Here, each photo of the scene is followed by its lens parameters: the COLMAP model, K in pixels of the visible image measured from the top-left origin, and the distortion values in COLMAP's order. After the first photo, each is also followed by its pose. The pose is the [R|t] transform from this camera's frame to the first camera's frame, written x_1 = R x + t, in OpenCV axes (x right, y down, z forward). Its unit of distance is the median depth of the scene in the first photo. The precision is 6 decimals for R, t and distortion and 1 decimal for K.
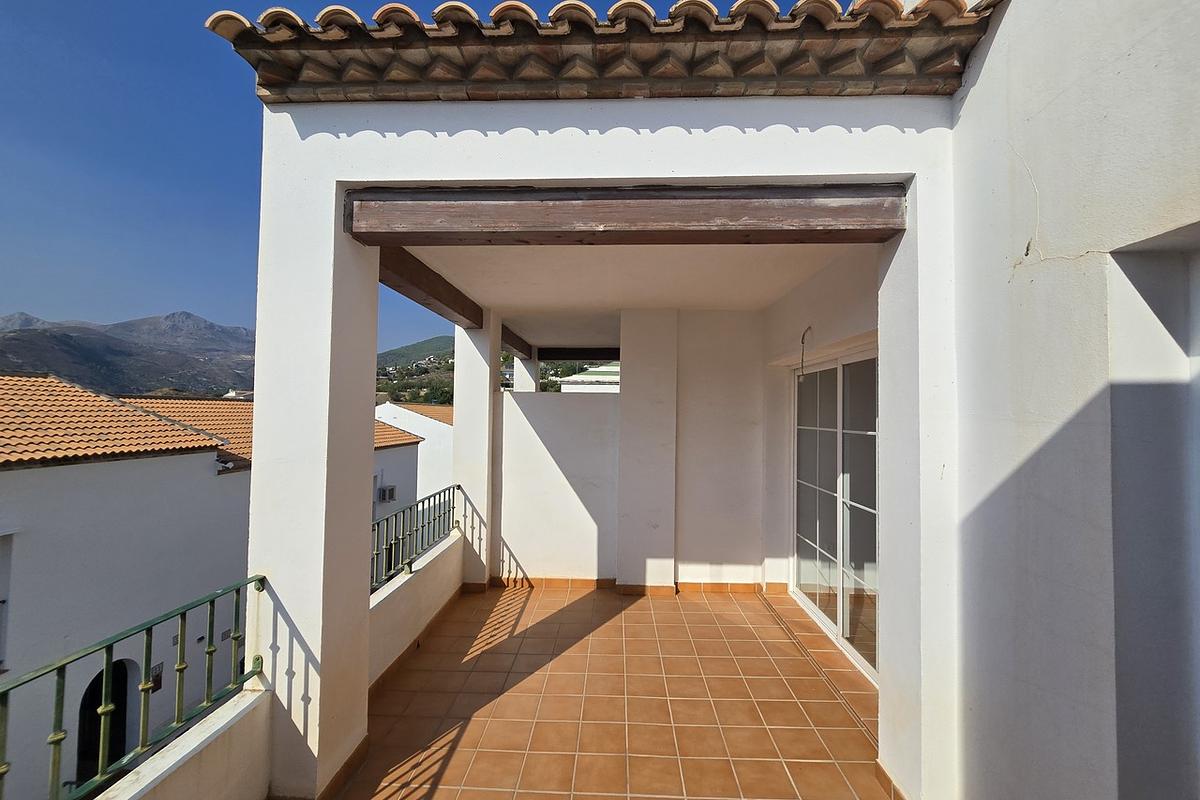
lens RADIAL K [[495.0, 0, 598.7], [0, 495.0, 396.8], [0, 0, 1]] dist [-0.000465, -0.001644]
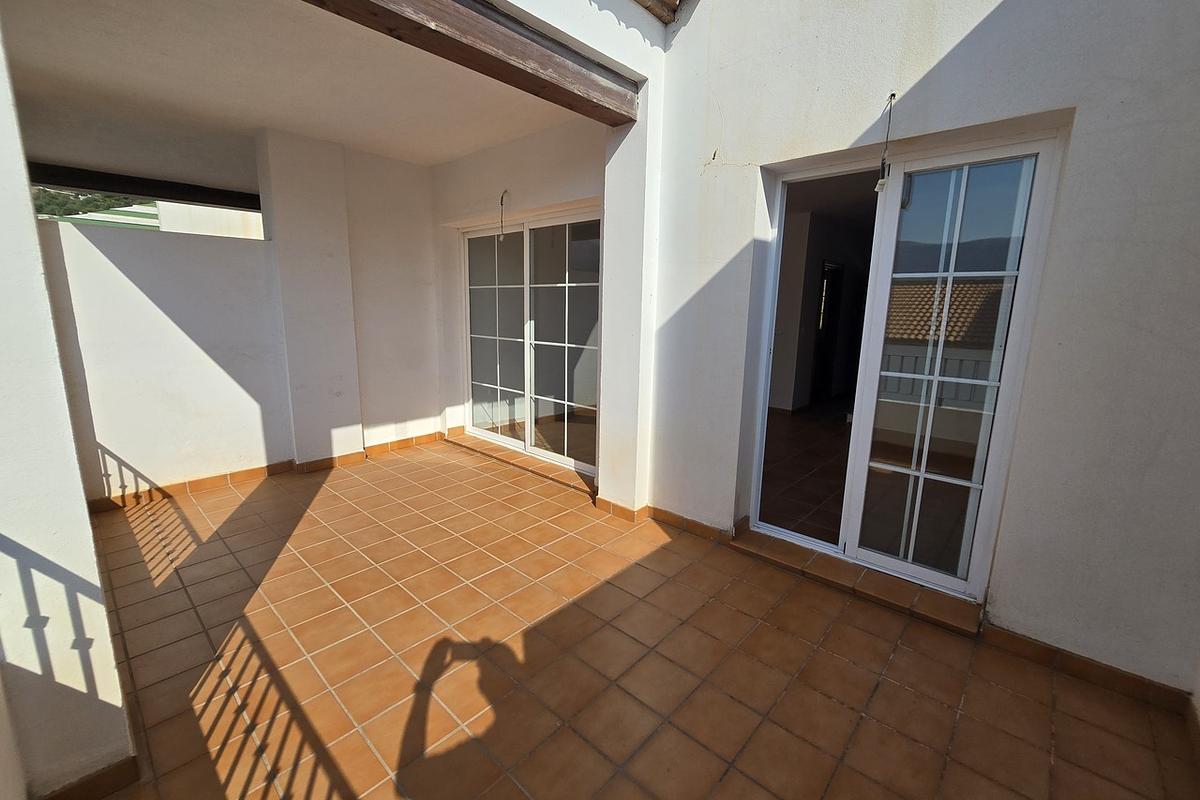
lens RADIAL K [[495.0, 0, 598.9], [0, 495.0, 399.8], [0, 0, 1]] dist [-0.000465, -0.001644]
pose [[0.641478, -0.146306, 0.753061, -0.327597], [-0.030837, 0.975934, 0.215874, 0.068097], [-0.766521, -0.161701, 0.621529, 0.056313]]
